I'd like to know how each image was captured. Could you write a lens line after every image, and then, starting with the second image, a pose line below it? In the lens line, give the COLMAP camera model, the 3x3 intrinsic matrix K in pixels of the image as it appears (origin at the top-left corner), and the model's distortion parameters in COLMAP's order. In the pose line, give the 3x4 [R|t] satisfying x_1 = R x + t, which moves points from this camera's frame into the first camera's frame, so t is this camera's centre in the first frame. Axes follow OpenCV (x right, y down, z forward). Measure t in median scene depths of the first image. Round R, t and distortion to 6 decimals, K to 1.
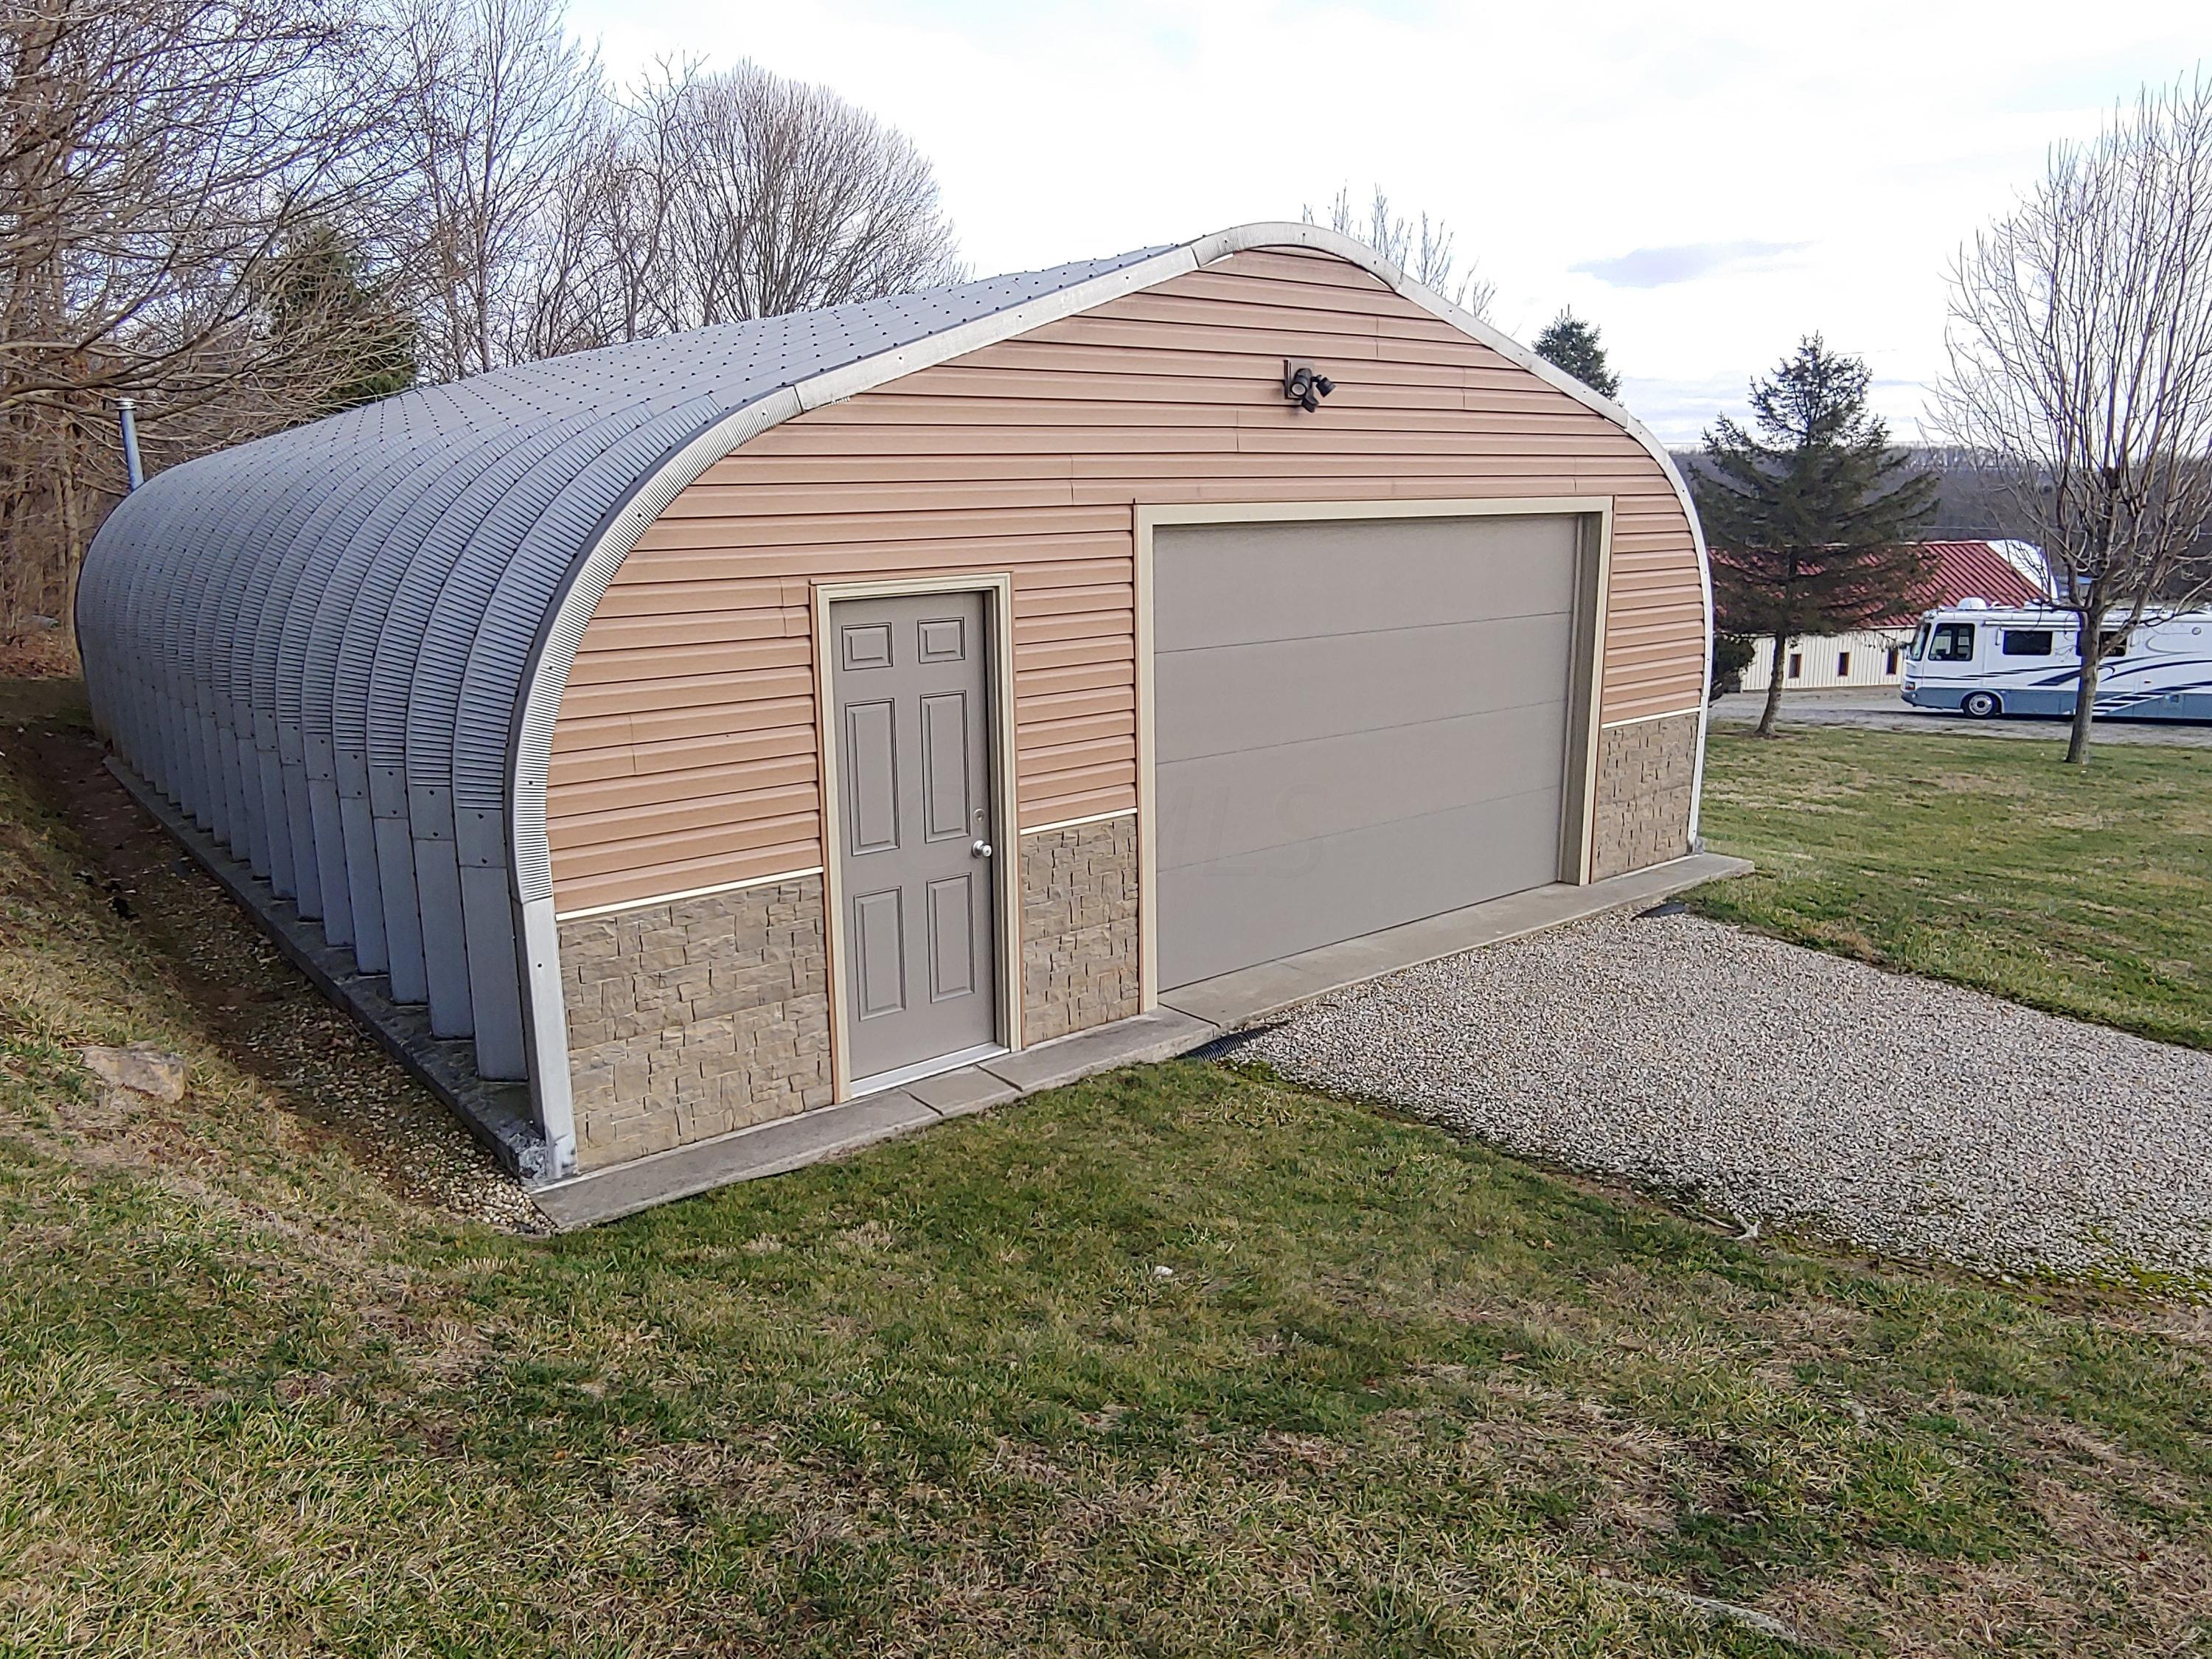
lens RADIAL K [[1552.8, 0, 1106.0], [0, 1552.8, 829.5], [0, 0, 1]] dist [-0.043892, 0.001053]
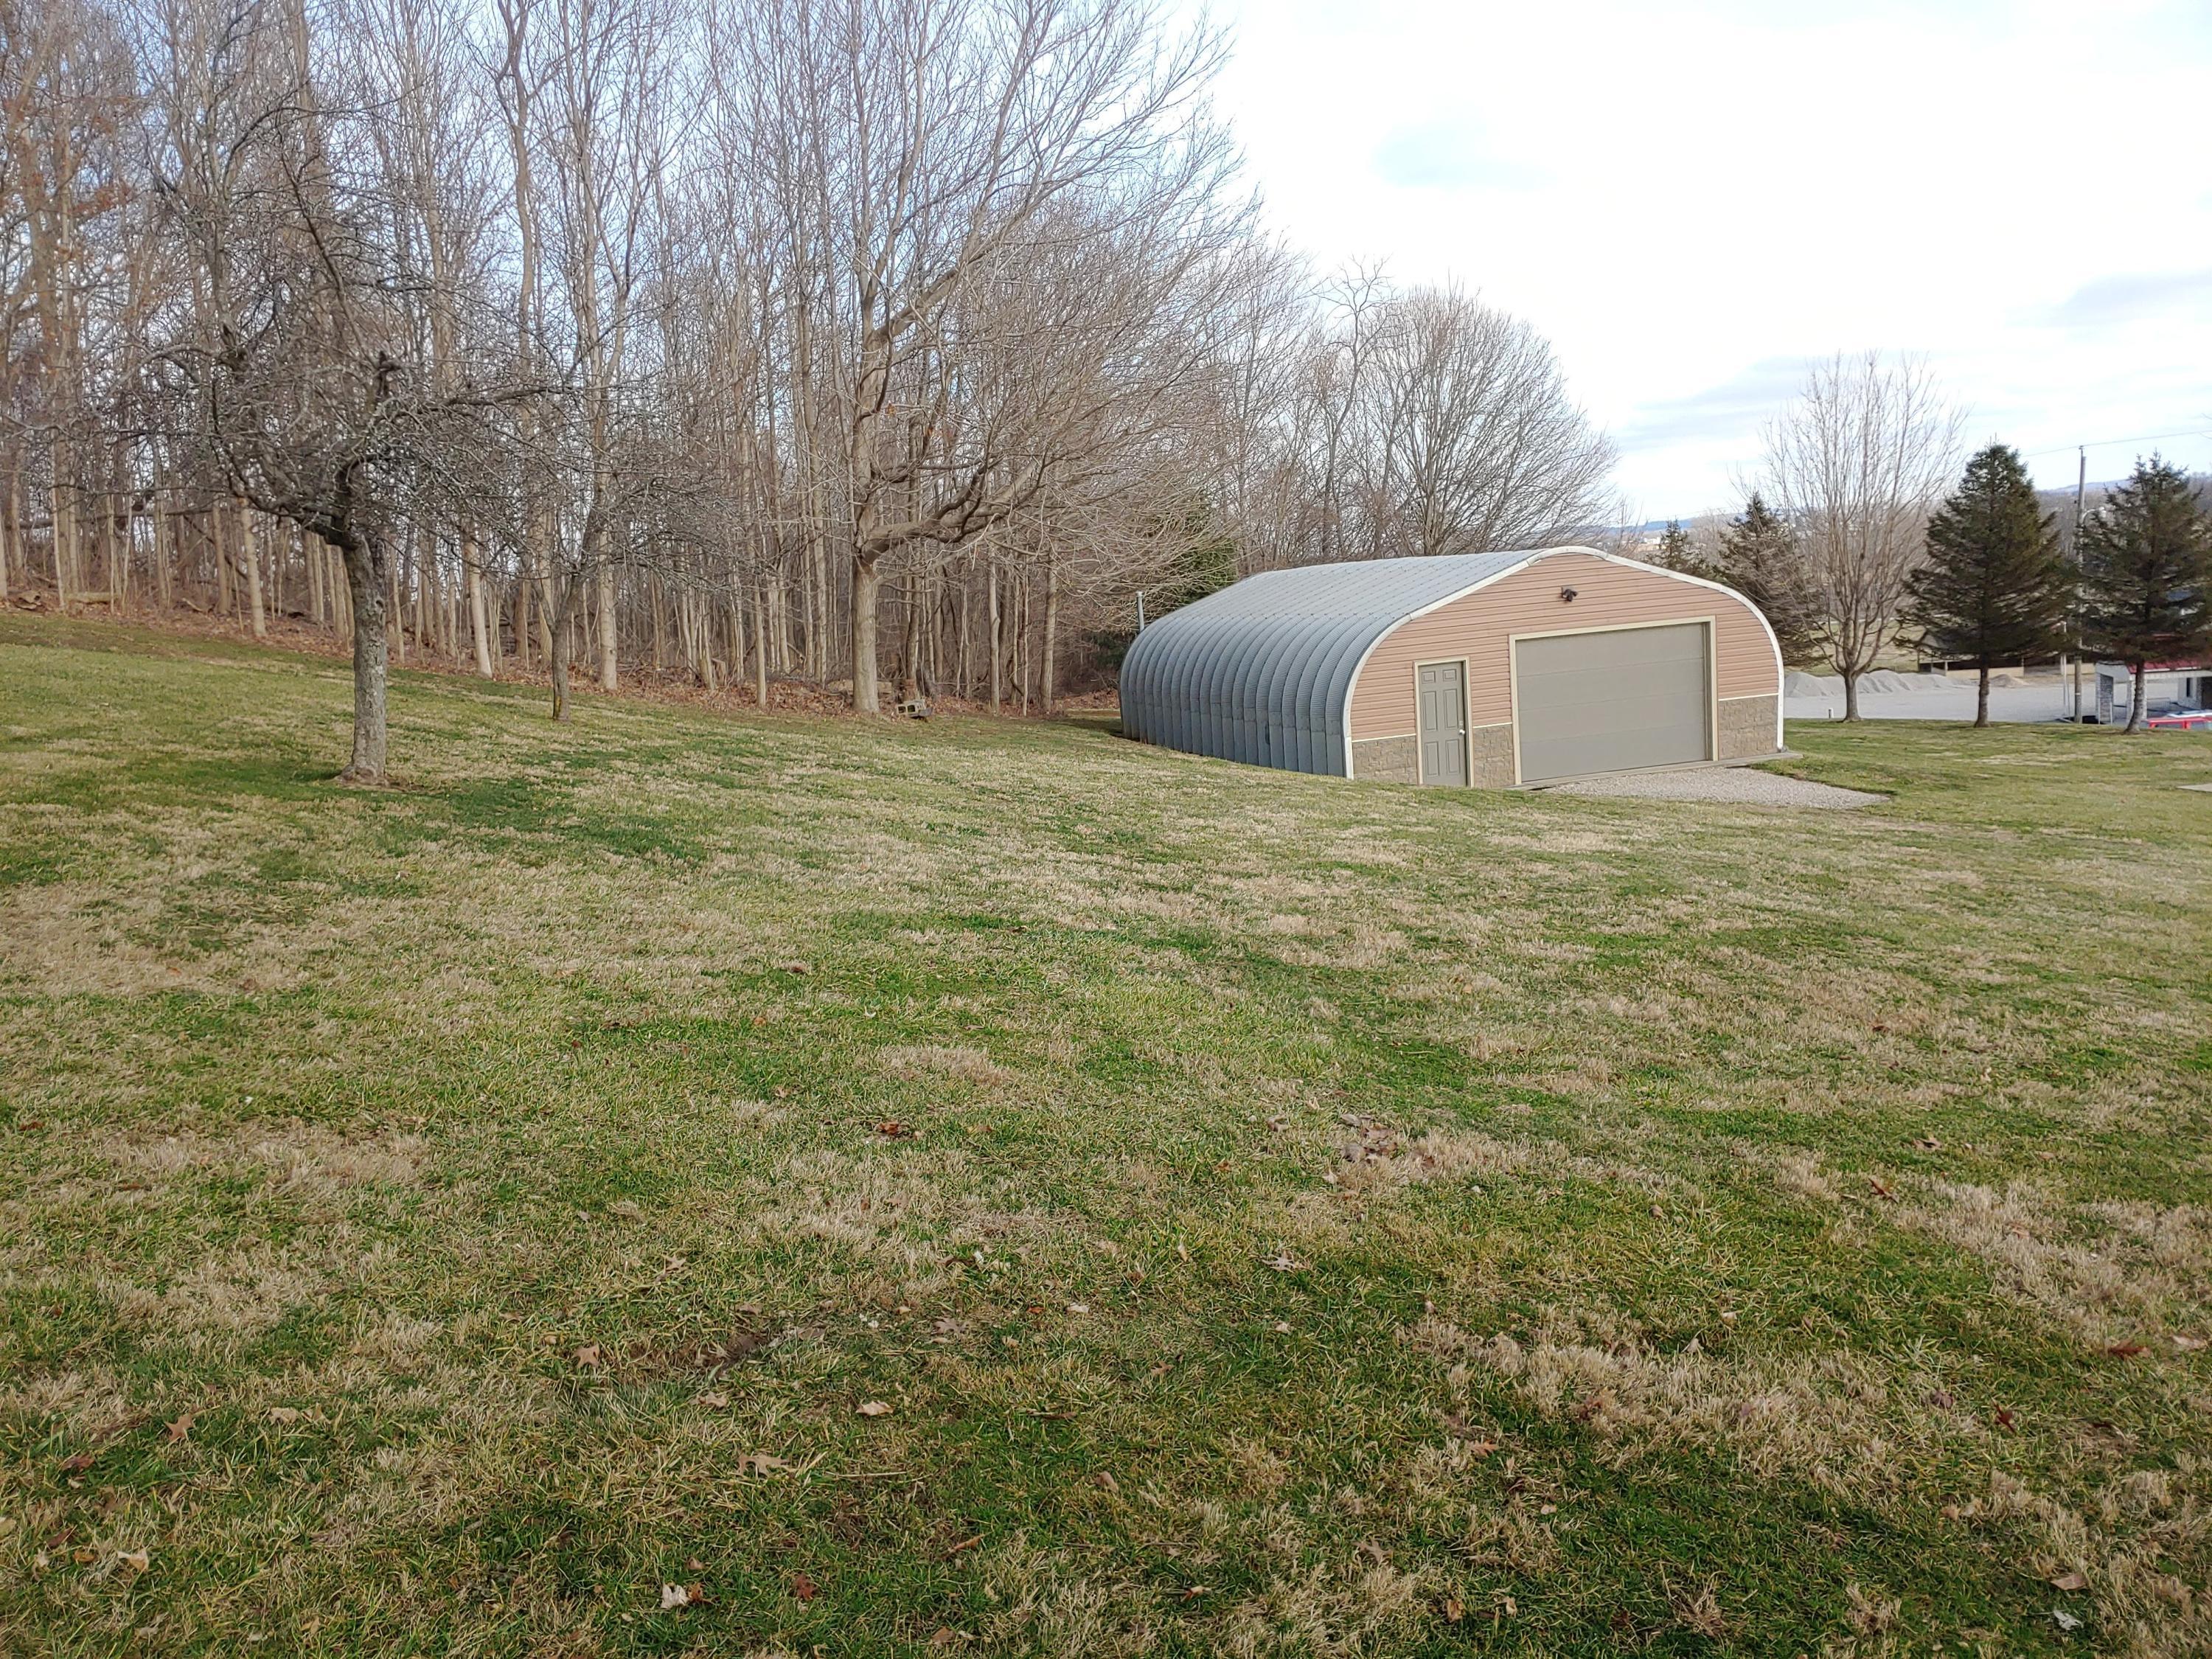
lens RADIAL K [[1620.8, 0, 1106.0], [0, 1620.8, 829.5], [0, 0, 1]] dist [0.039647, -0.000735]
pose [[0.912572, 0.003407, -0.408902, 0.659024], [-0.022986, 0.998812, -0.042978, 0.388876], [0.408270, 0.048620, 0.911566, -2.571046]]
